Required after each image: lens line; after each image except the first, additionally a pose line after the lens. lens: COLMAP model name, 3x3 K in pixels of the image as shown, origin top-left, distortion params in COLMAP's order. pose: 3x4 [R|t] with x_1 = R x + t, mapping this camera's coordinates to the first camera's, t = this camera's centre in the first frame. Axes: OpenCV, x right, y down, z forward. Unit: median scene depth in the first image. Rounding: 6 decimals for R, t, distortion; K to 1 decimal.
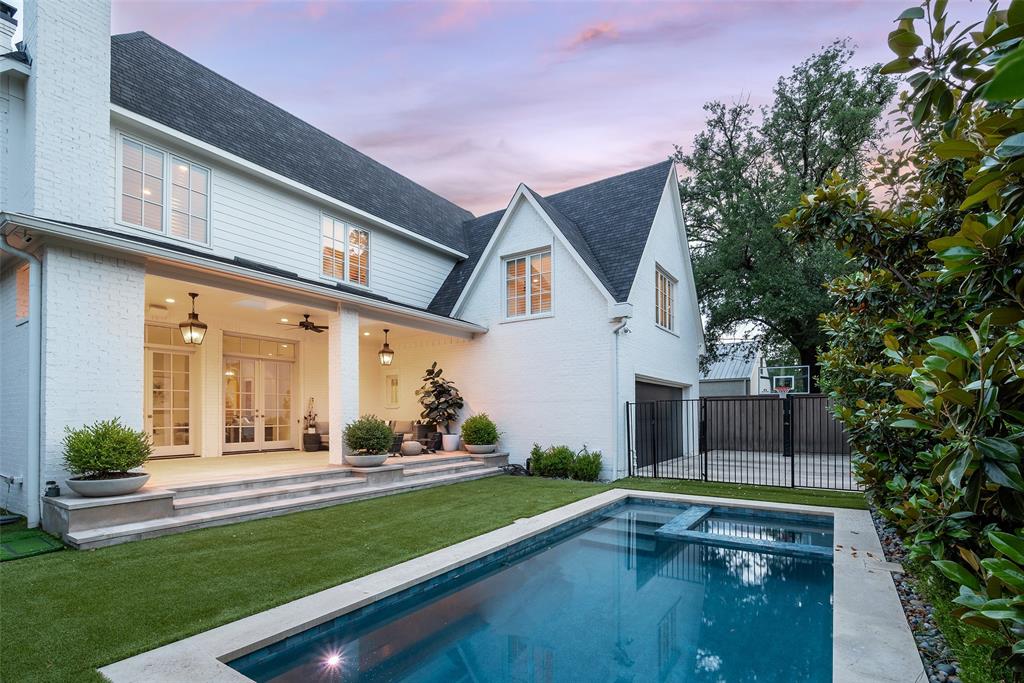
lens RADIAL K [[452.0, 0, 549.7], [0, 452.0, 410.1], [0, 0, 1]] dist [-0.000393, -0.000018]
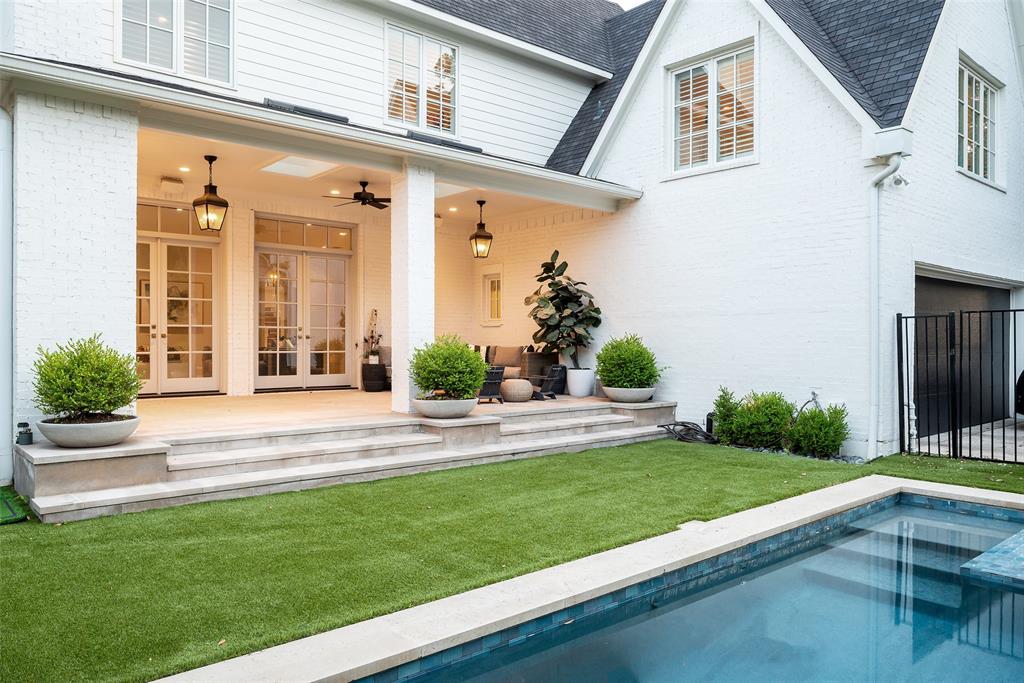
lens RADIAL K [[725.4, 0, 550.2], [0, 725.4, 344.3], [0, 0, 1]] dist [-0.003741, -0.000221]
pose [[0.963529, 0.008301, -0.267476, 0.003112], [-0.004127, 0.999861, 0.016163, 0.005927], [0.267573, -0.014469, 0.963429, 0.062838]]
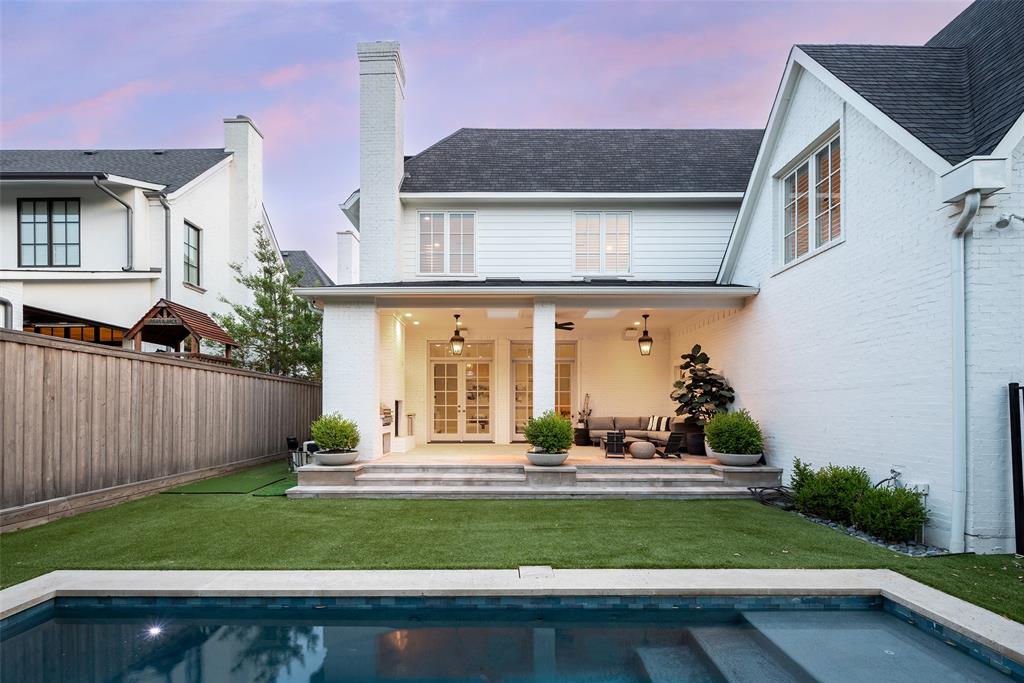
lens RADIAL K [[442.1, 0, 508.7], [0, 442.1, 410.4], [0, 0, 1]] dist [-0.001446, 0.000101]
pose [[0.535161, 0.004270, -0.844739, 0.289329], [0.005250, 0.999951, 0.008381, 0.001611], [0.844734, -0.008920, 0.535112, 0.377904]]
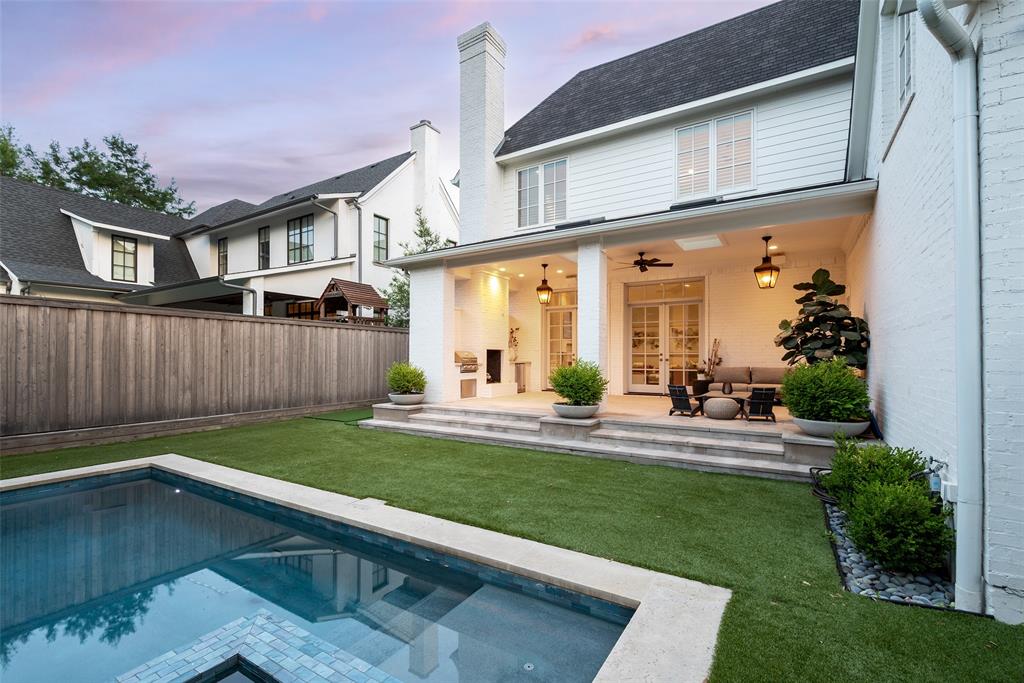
lens RADIAL K [[455.5, 0, 511.5], [0, 455.5, 354.8], [0, 0, 1]] dist [-0.002218, -0.000088]
pose [[-0.004556, -0.003601, -0.999983, 0.425861], [0.009219, 0.999951, -0.003643, 0.003391], [0.999947, -0.009235, -0.004523, 0.758769]]
